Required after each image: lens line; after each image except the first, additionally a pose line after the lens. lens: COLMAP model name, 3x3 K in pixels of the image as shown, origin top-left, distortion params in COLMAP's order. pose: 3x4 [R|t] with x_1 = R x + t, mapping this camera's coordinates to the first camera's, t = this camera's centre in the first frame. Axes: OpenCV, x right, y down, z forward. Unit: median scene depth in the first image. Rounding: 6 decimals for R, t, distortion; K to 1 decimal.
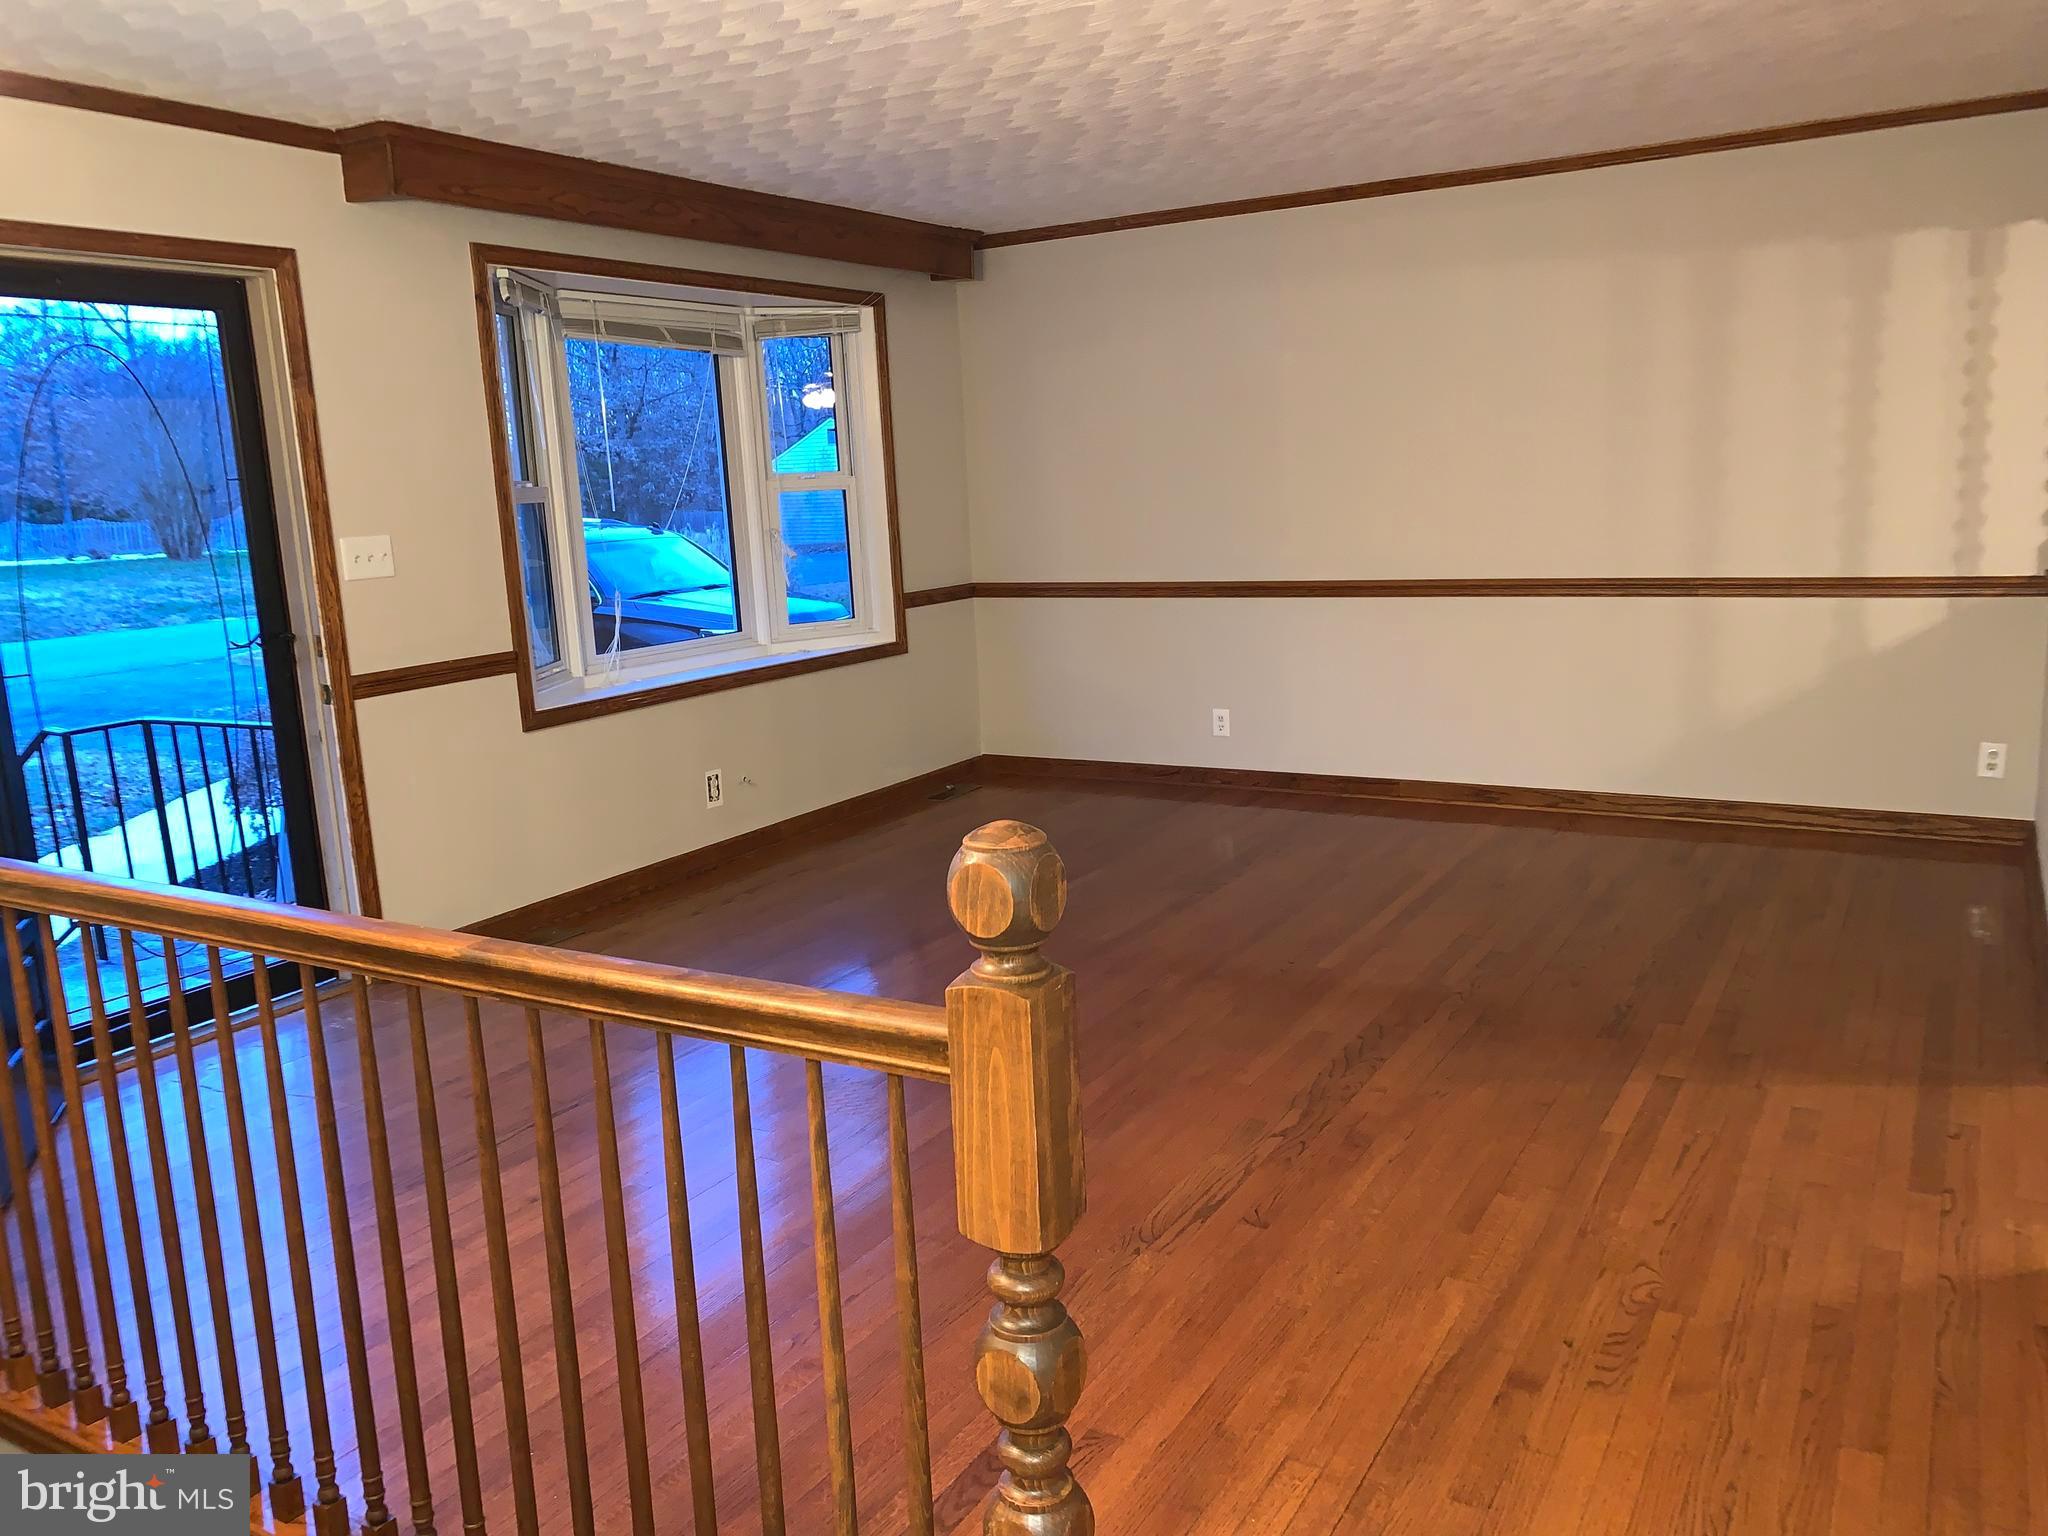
lens RADIAL K [[1556.7, 0, 1021.3], [0, 1556.7, 760.9], [0, 0, 1]] dist [0.041306, -0.048476]
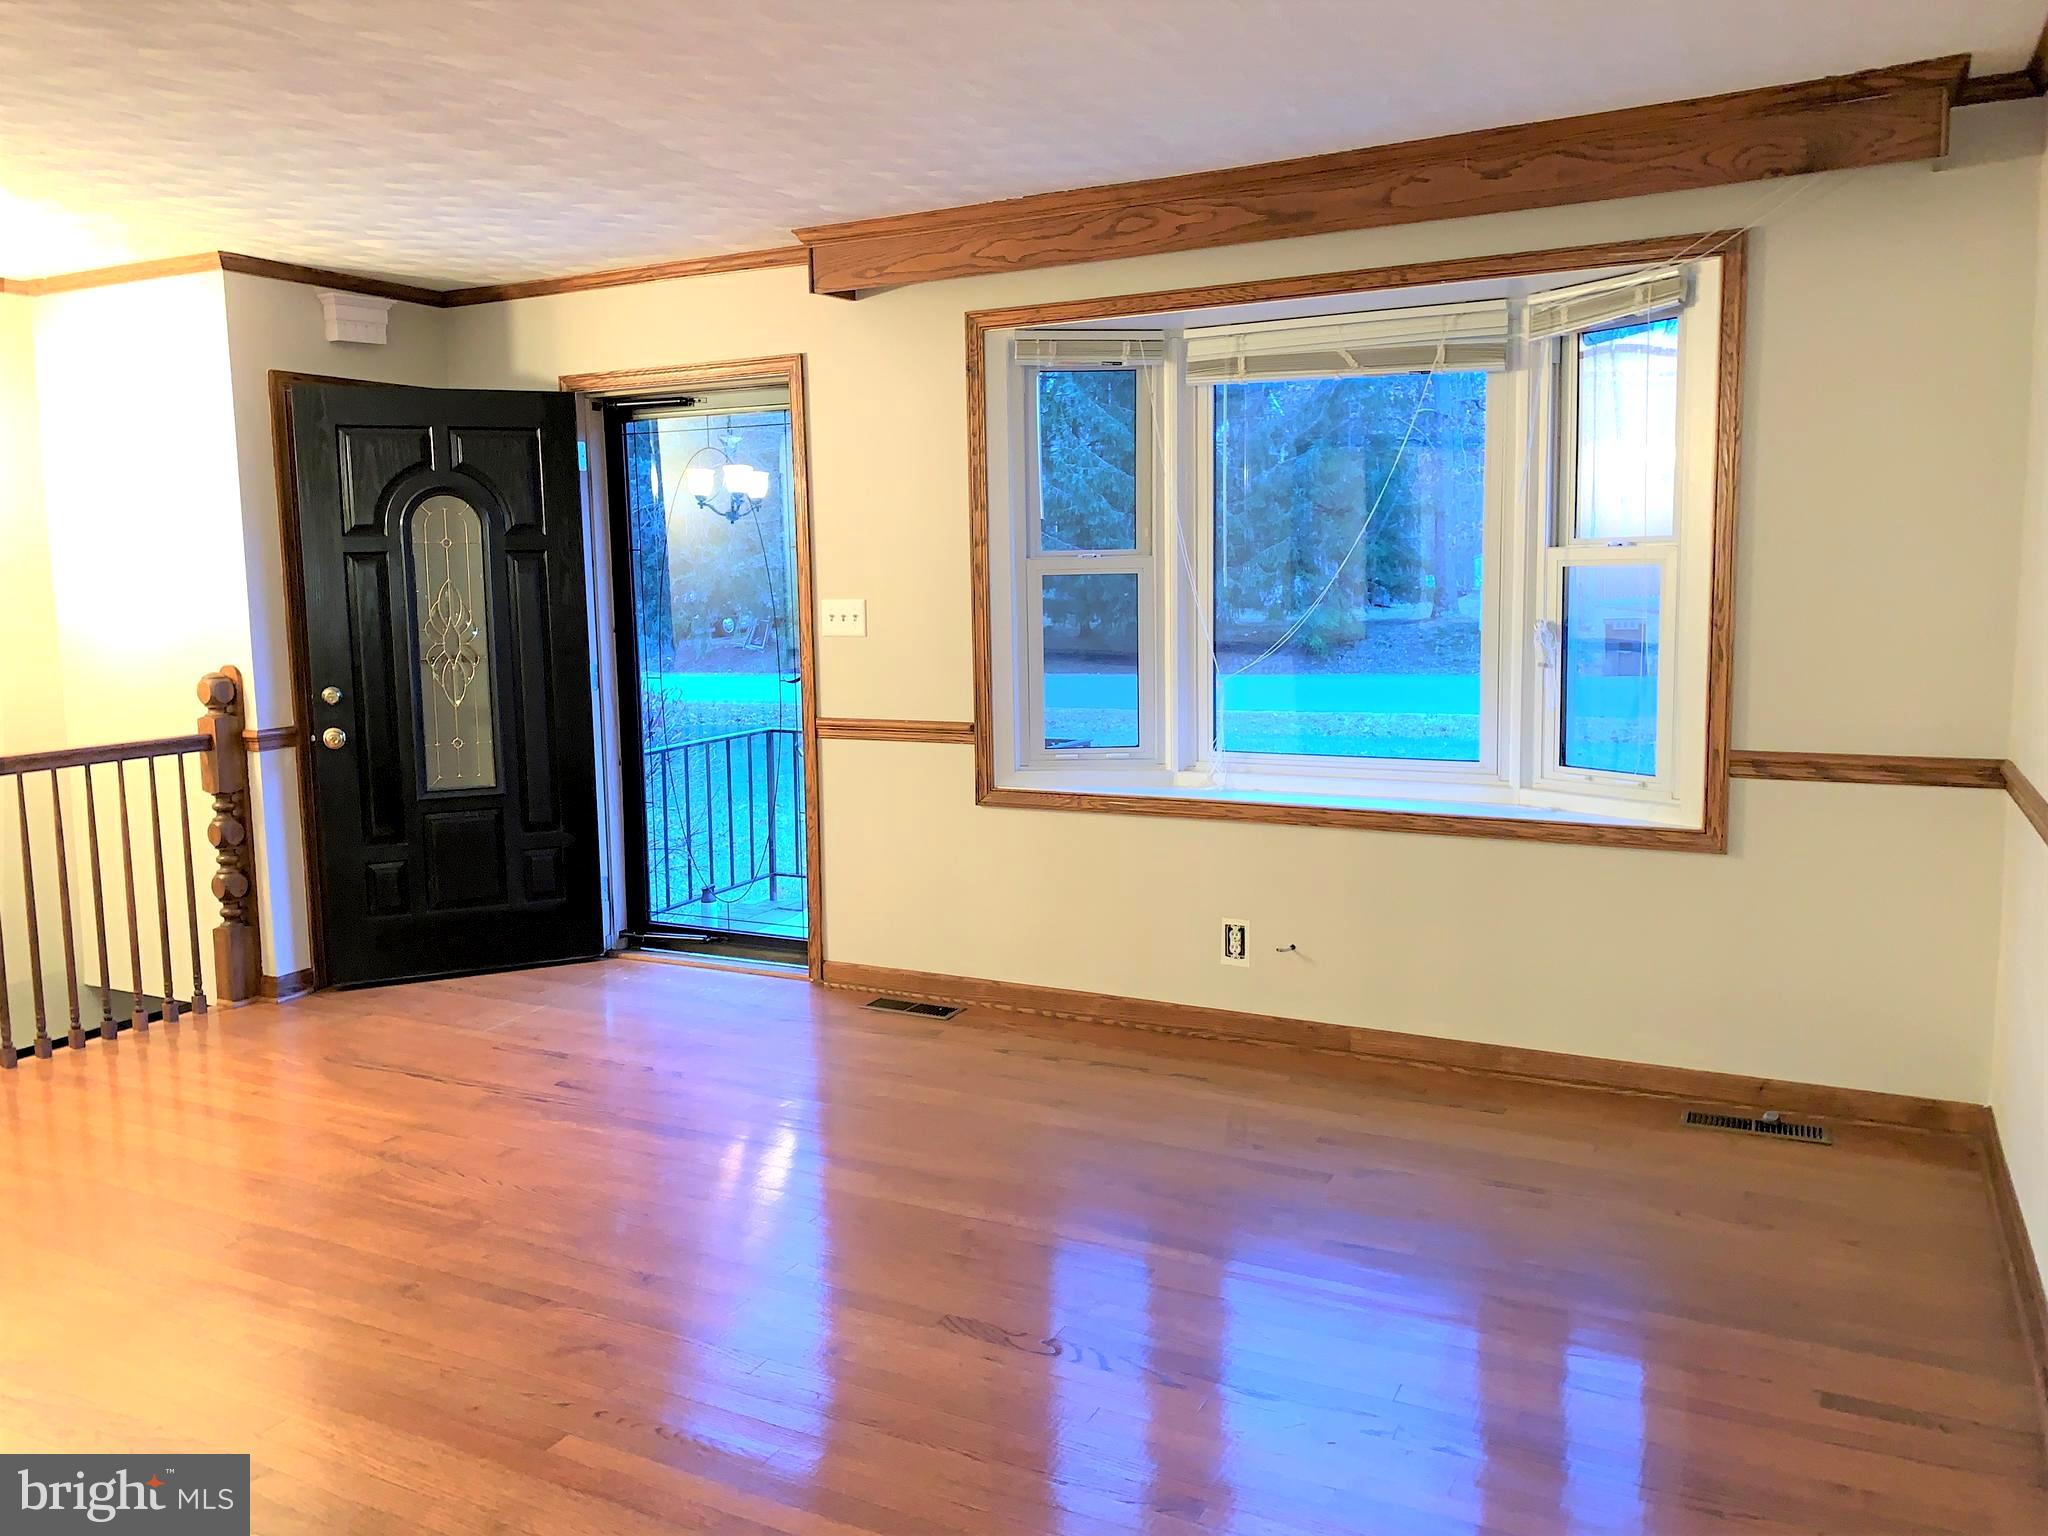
lens RADIAL K [[1556.7, 0, 1005.8], [0, 1556.7, 751.0], [0, 0, 1]] dist [0.041306, -0.048476]
pose [[0.057407, 0.163051, -0.984946, 0.629654], [-0.167034, 0.974235, 0.151542, -0.199879], [0.984278, 0.155820, 0.083163, 0.920981]]
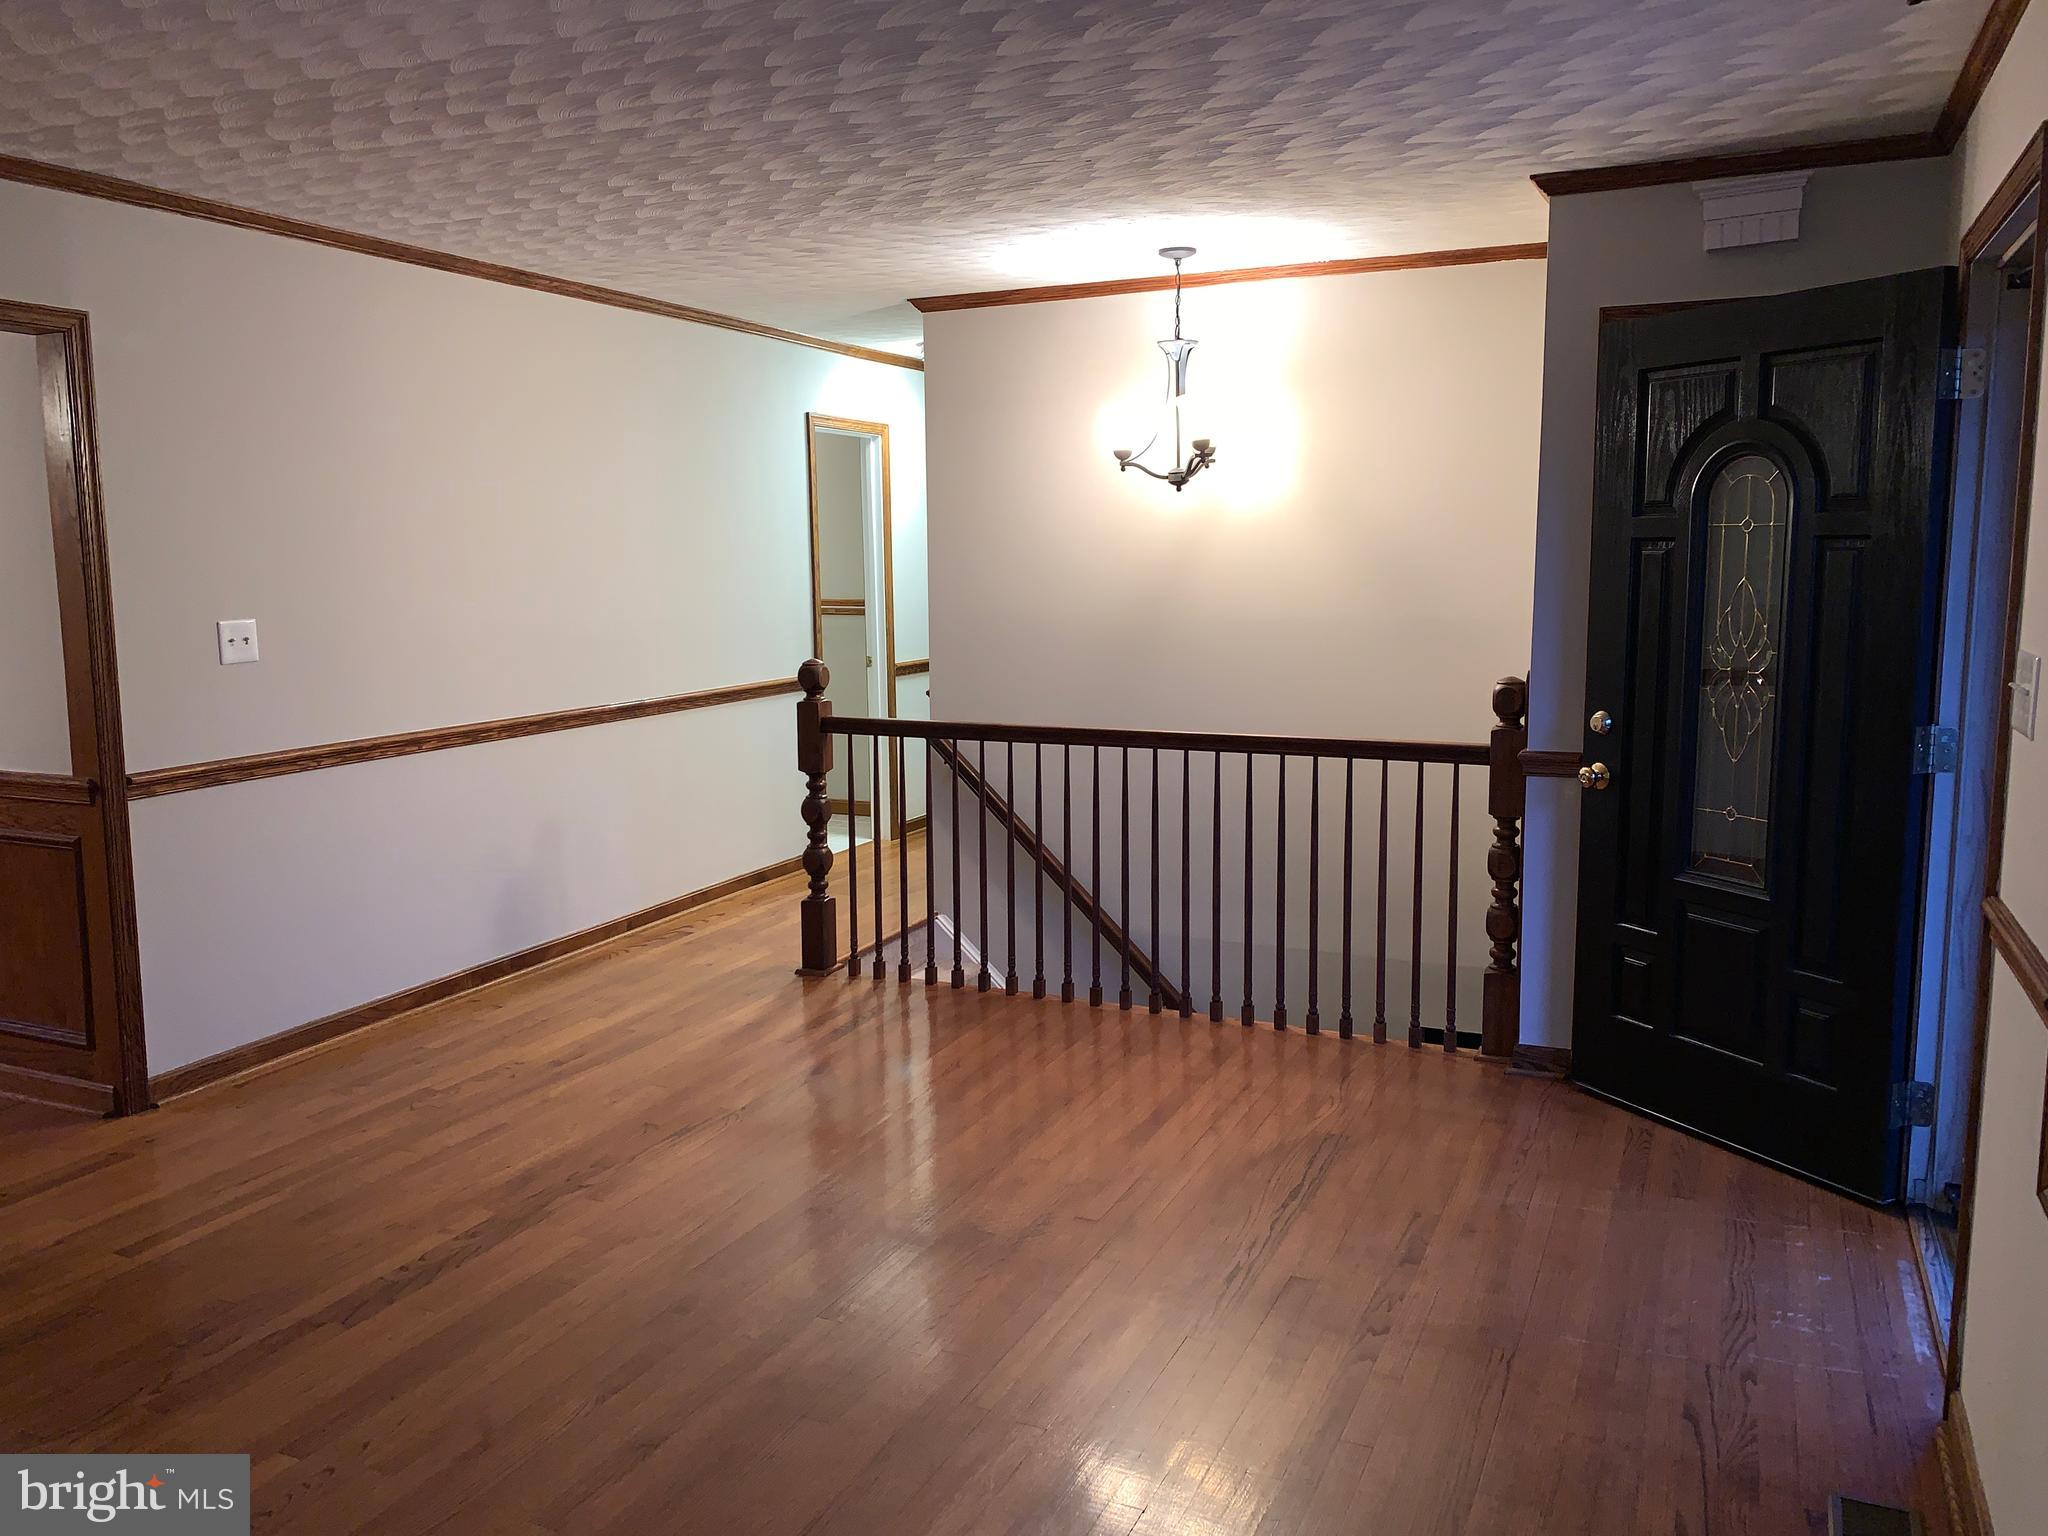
lens RADIAL K [[1556.7, 0, 1011.3], [0, 1556.7, 739.9], [0, 0, 1]] dist [0.041306, -0.048476]
pose [[-0.992827, 0.066084, -0.099635, -0.028336], [0.032806, 0.951951, 0.304489, -0.249861], [0.114970, 0.299037, -0.947290, 1.288624]]
